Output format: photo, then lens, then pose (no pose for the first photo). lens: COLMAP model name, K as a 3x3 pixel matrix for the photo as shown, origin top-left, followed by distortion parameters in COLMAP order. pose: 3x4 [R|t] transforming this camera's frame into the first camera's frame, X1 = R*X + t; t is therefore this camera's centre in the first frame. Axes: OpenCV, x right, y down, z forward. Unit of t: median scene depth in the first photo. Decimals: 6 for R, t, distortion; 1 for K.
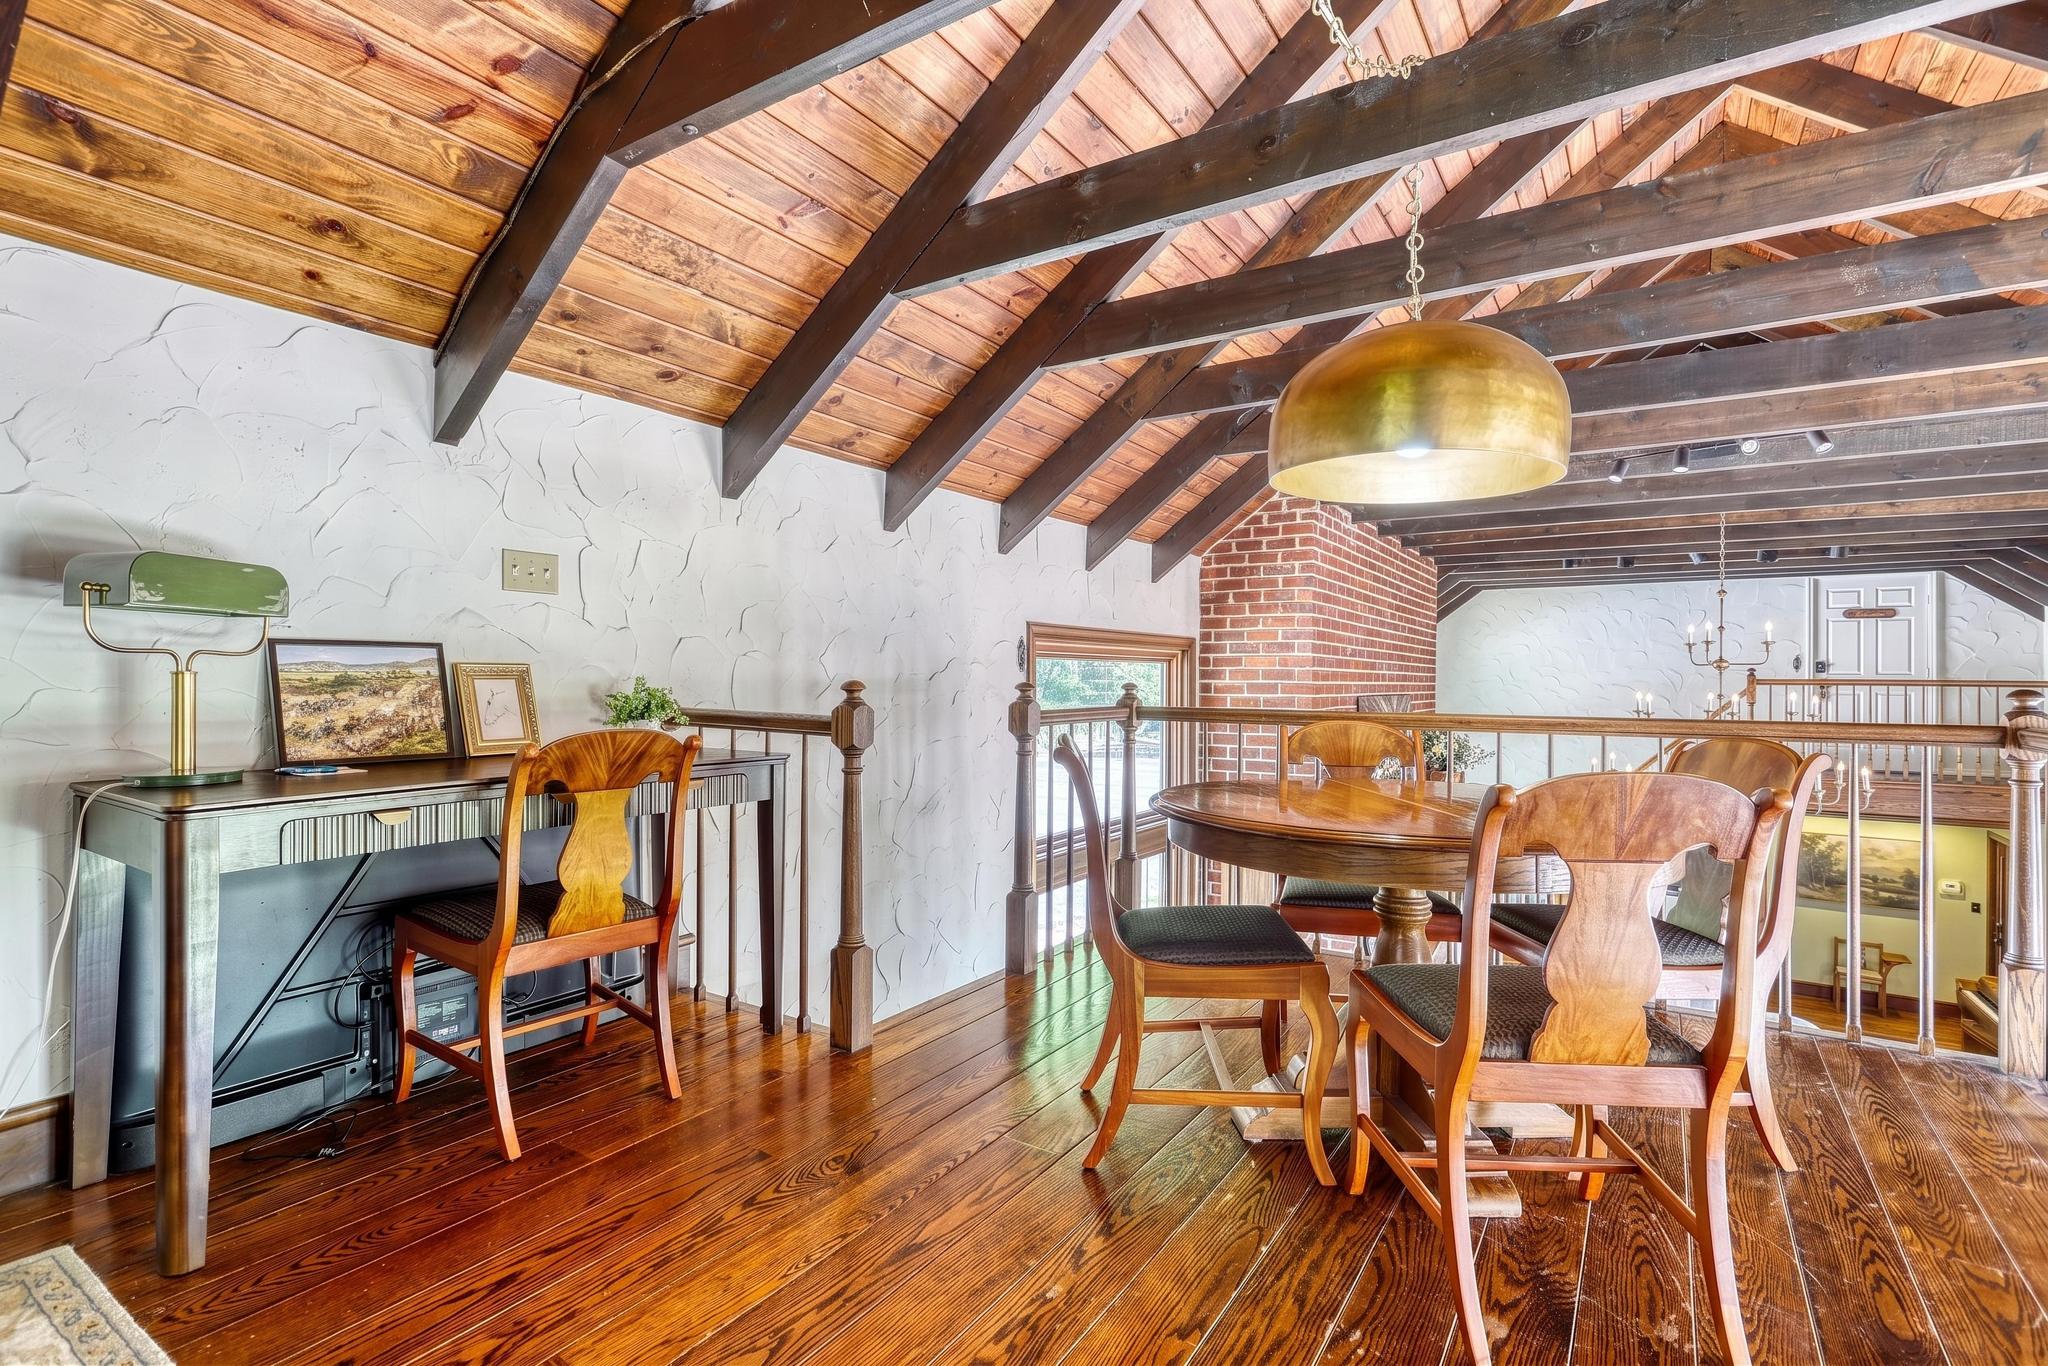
lens RADIAL K [[953.1, 0, 1020.6], [0, 953.1, 677.2], [0, 0, 1]] dist [0.001992, 0.000247]
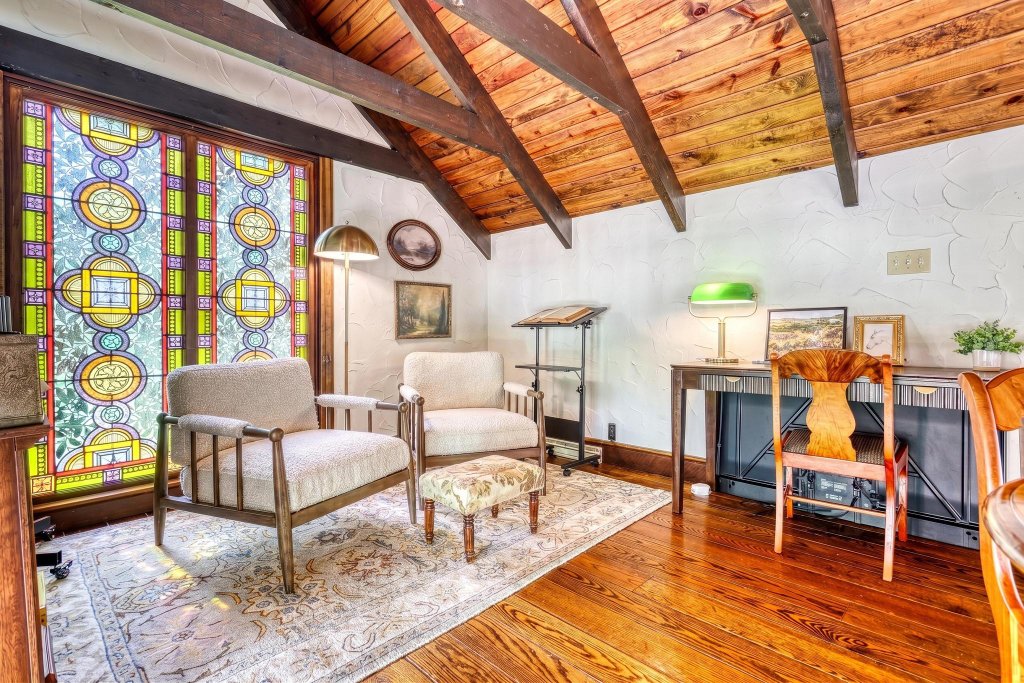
lens RADIAL K [[476.6, 0, 509.9], [0, 476.6, 340.4], [0, 0, 1]] dist [0.001992, 0.000247]
pose [[-0.191661, 0.018348, -0.981290, 0.583654], [0.010126, 0.999809, 0.016716, 0.012630], [0.981409, -0.006733, -0.191810, 0.560631]]
